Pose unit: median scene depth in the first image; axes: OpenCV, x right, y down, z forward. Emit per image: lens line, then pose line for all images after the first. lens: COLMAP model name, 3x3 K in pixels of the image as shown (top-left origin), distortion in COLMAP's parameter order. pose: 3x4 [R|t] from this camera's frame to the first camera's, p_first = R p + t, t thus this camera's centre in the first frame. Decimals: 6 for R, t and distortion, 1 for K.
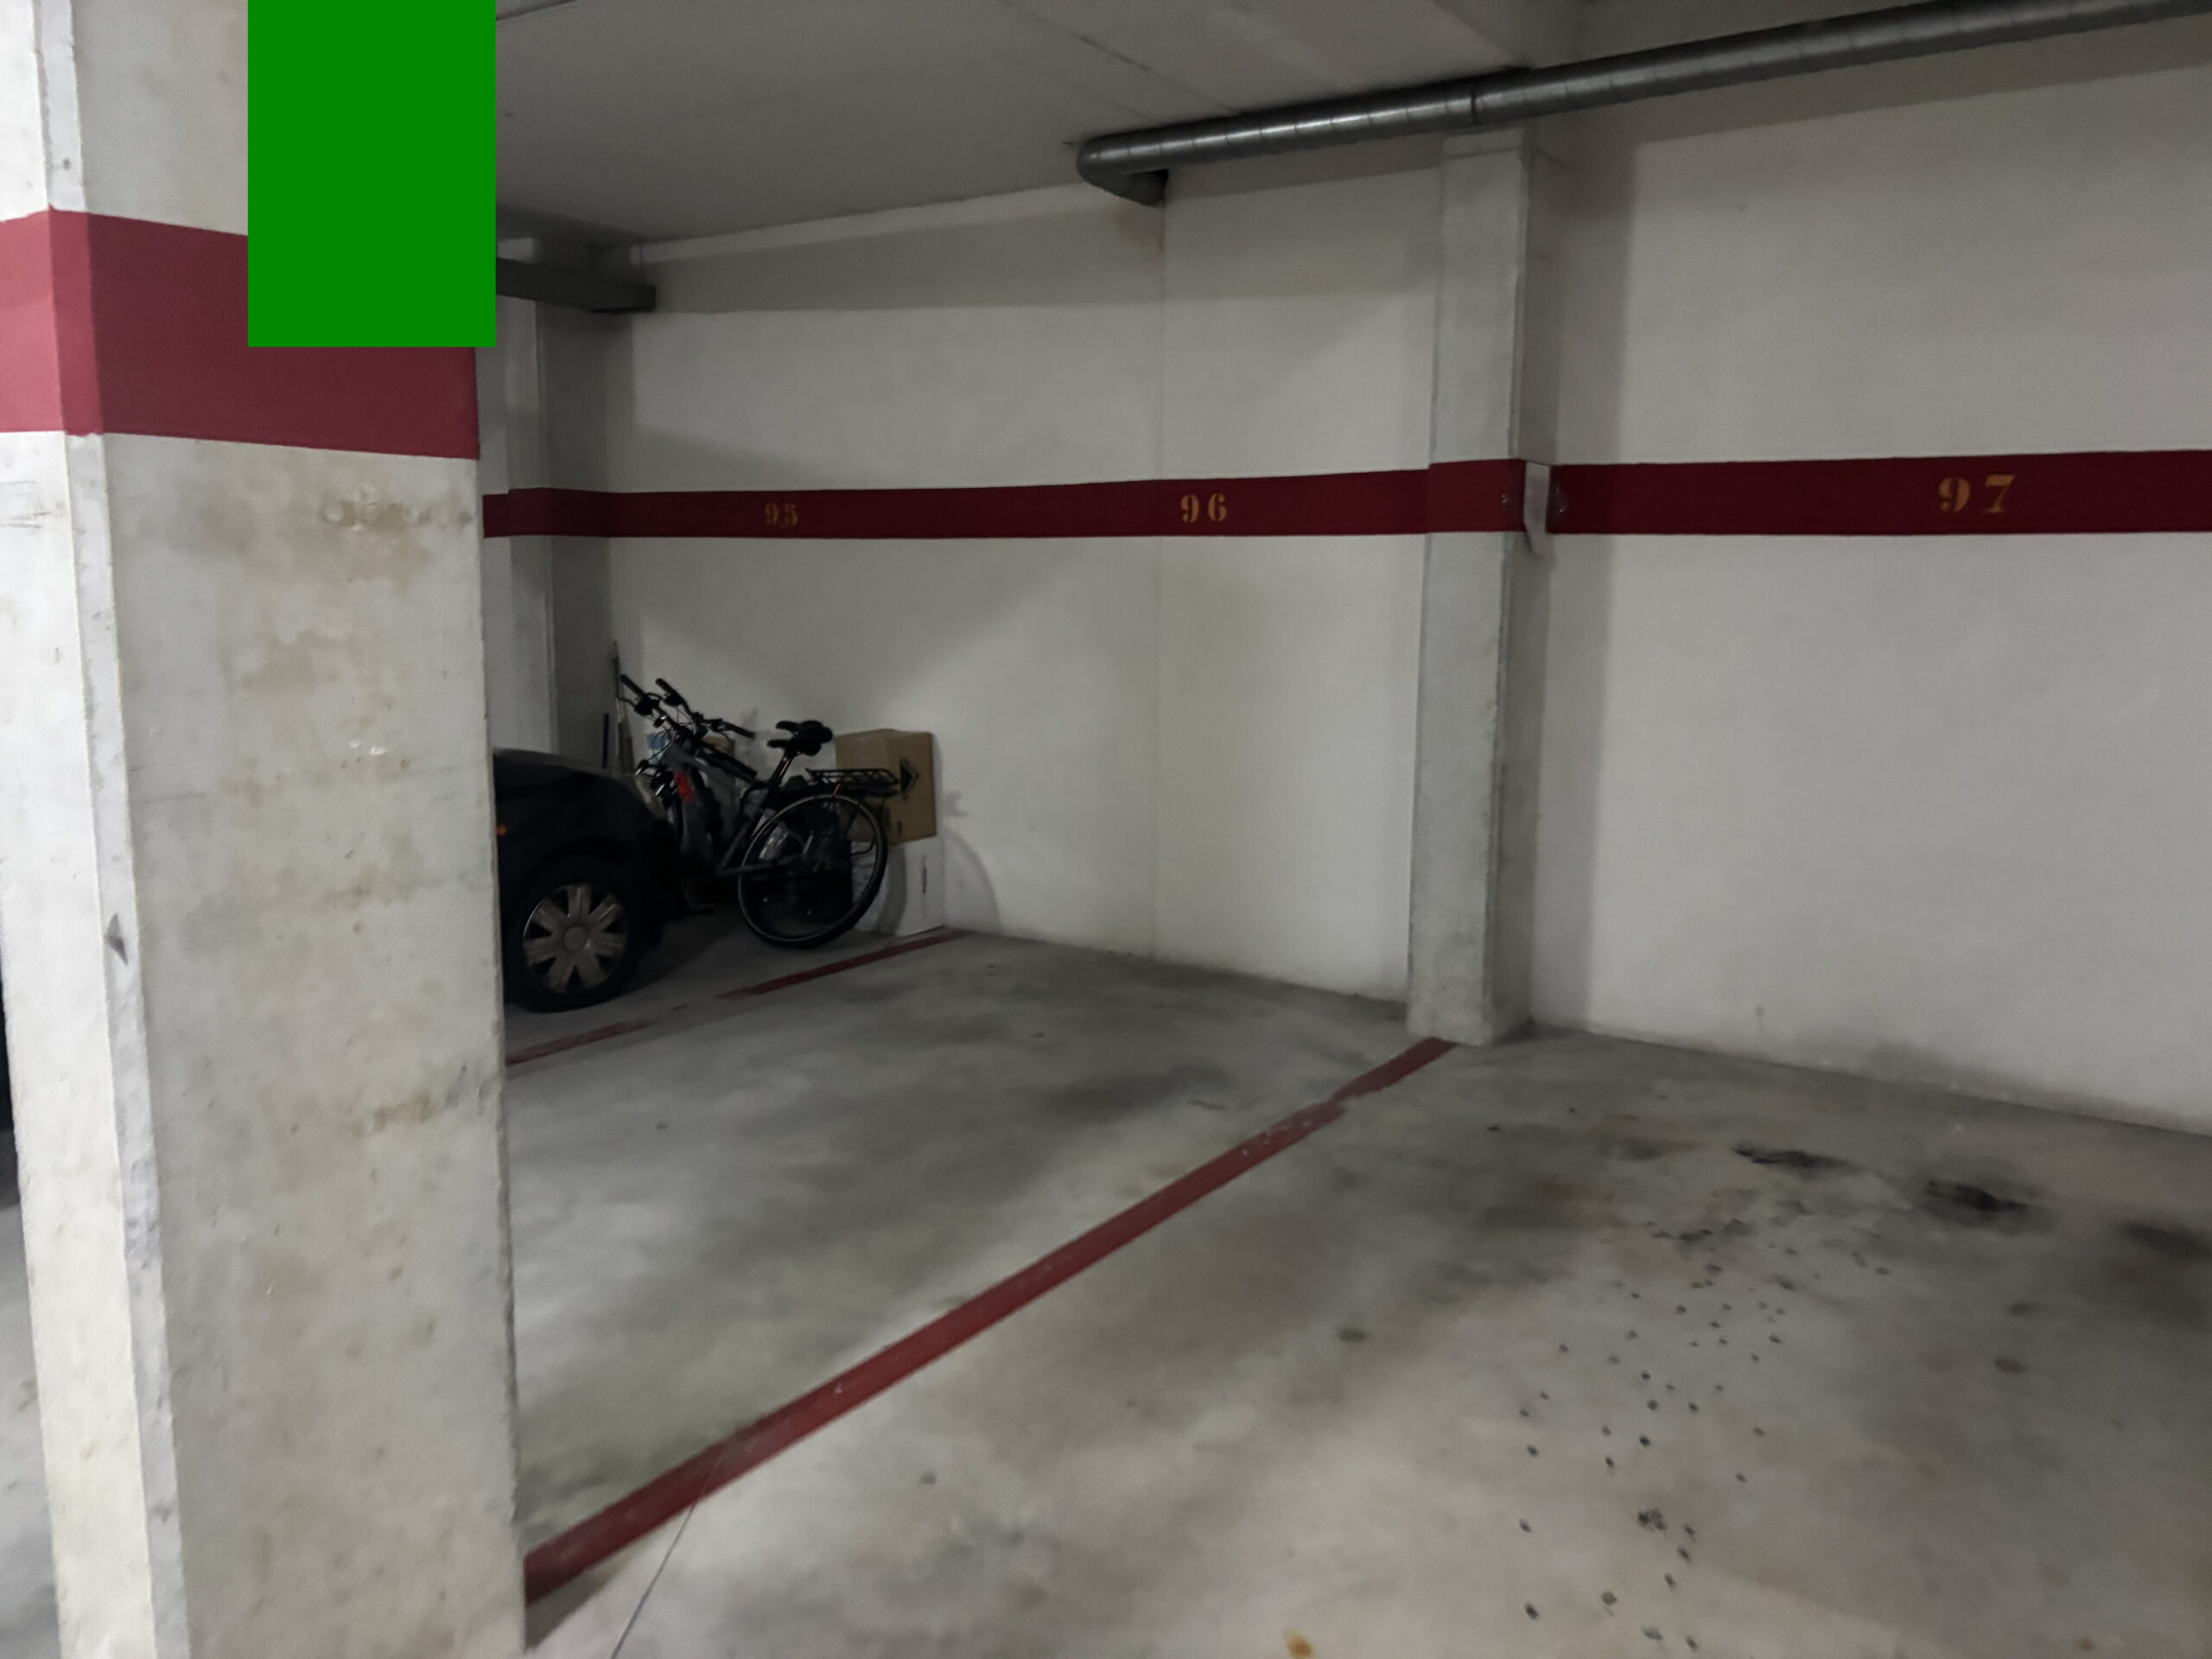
lens RADIAL K [[1672.9, 0, 1102.3], [0, 1672.9, 820.6], [0, 0, 1]] dist [0.040938, -0.038840]
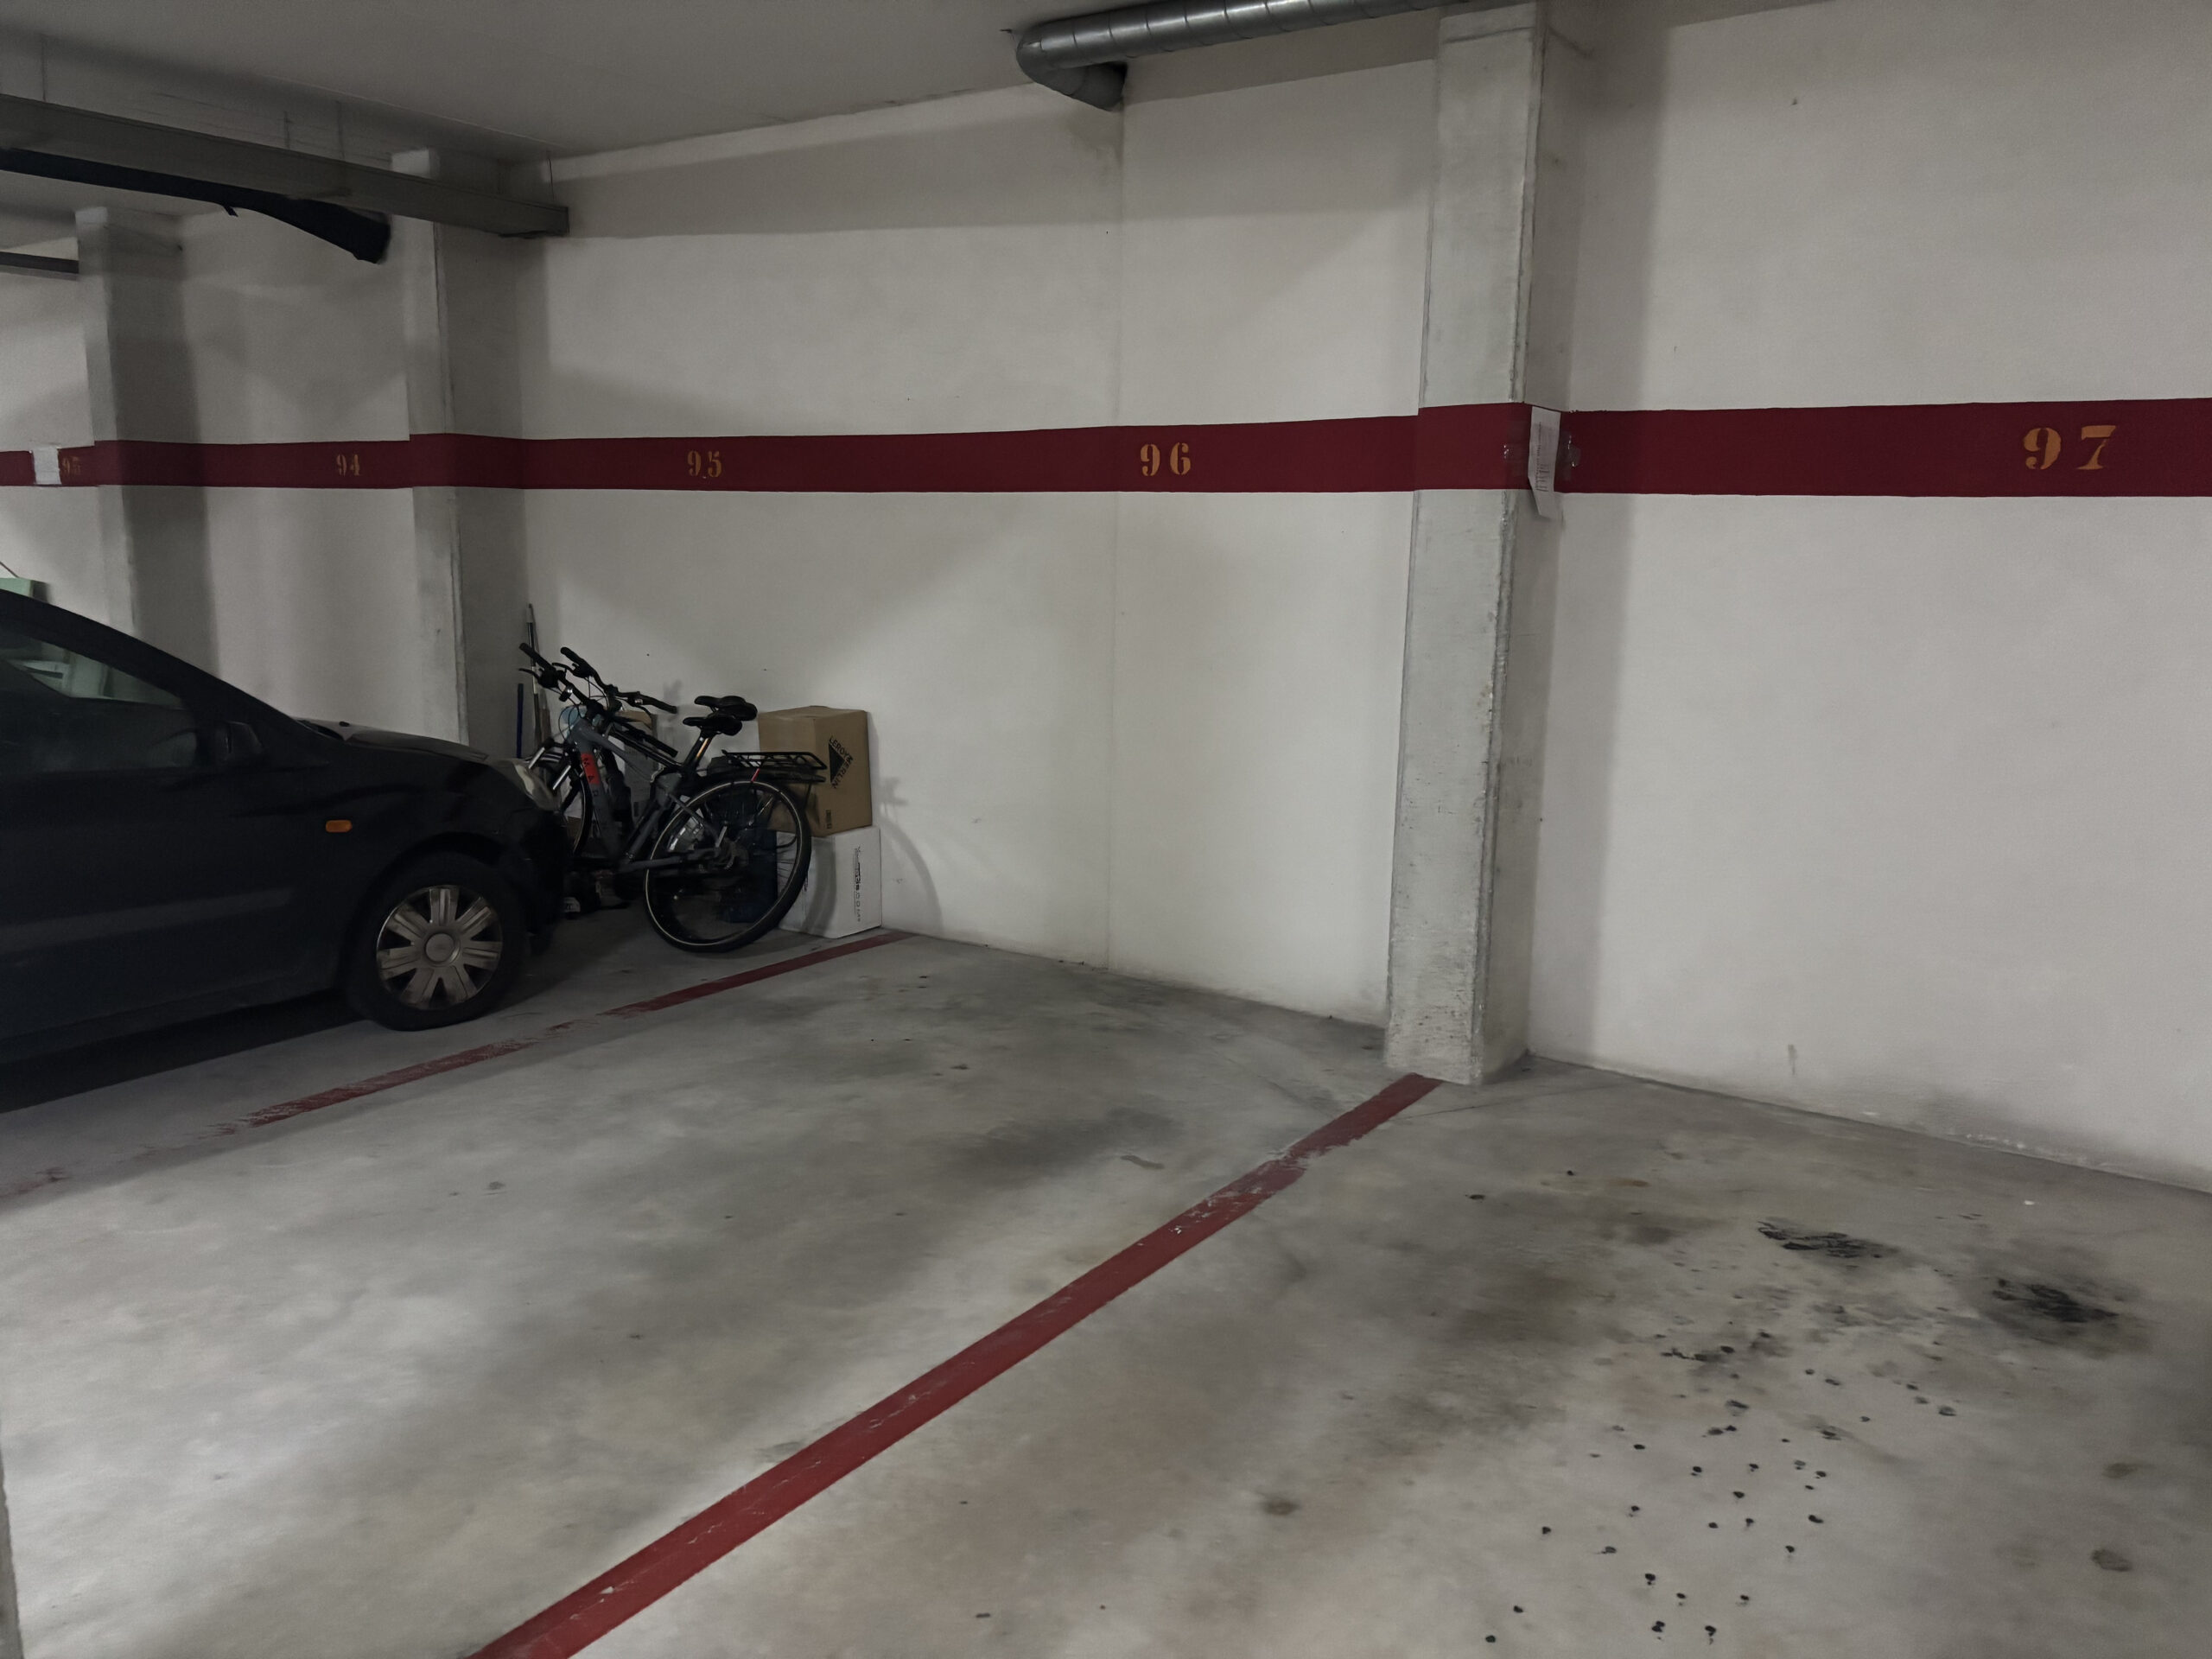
lens RADIAL K [[1672.9, 0, 1102.9], [0, 1672.9, 831.0], [0, 0, 1]] dist [0.040938, -0.038840]
pose [[0.999903, 0.009116, -0.010550, 0.044310], [-0.008778, 0.999459, 0.031693, -0.023047], [0.010833, -0.031597, 0.999442, 0.134849]]
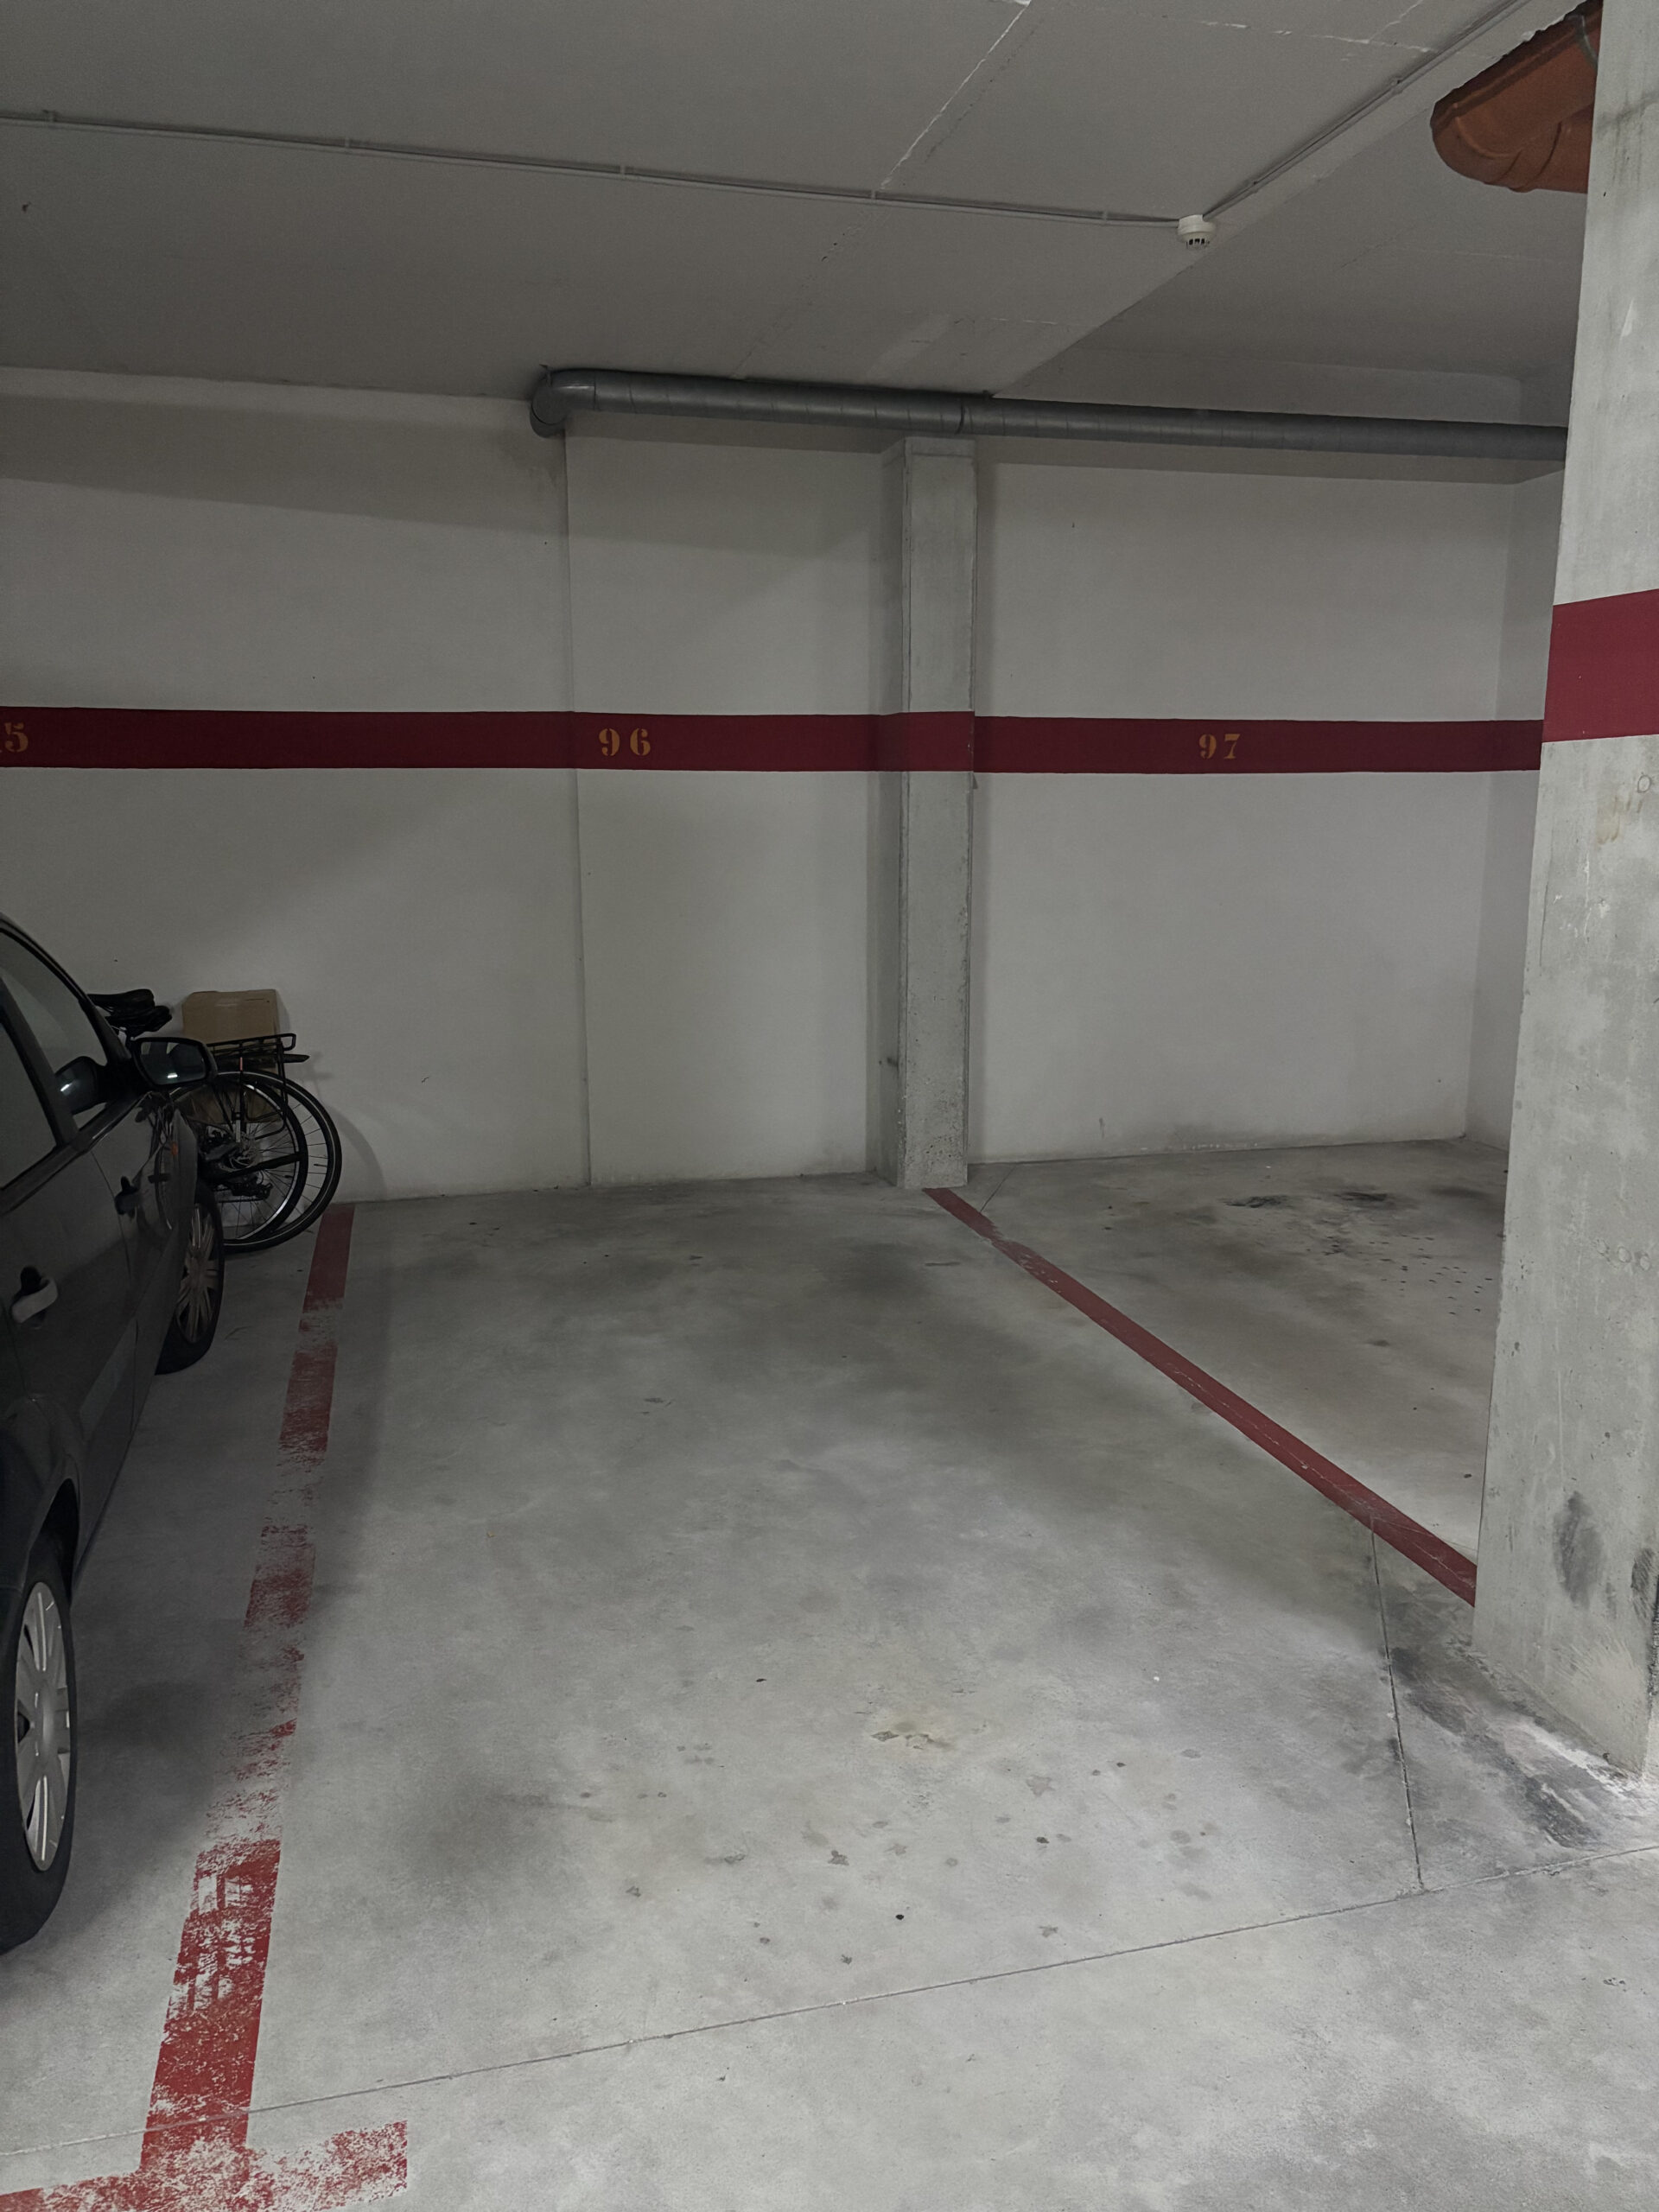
lens RADIAL K [[1672.9, 0, 854.7], [0, 1672.9, 1113.3], [0, 0, 1]] dist [0.040938, -0.038840]
pose [[0.656412, -0.152361, 0.738856, -0.737935], [0.117542, 0.988088, 0.099329, -0.052314], [-0.745189, 0.021646, 0.666502, 0.232934]]
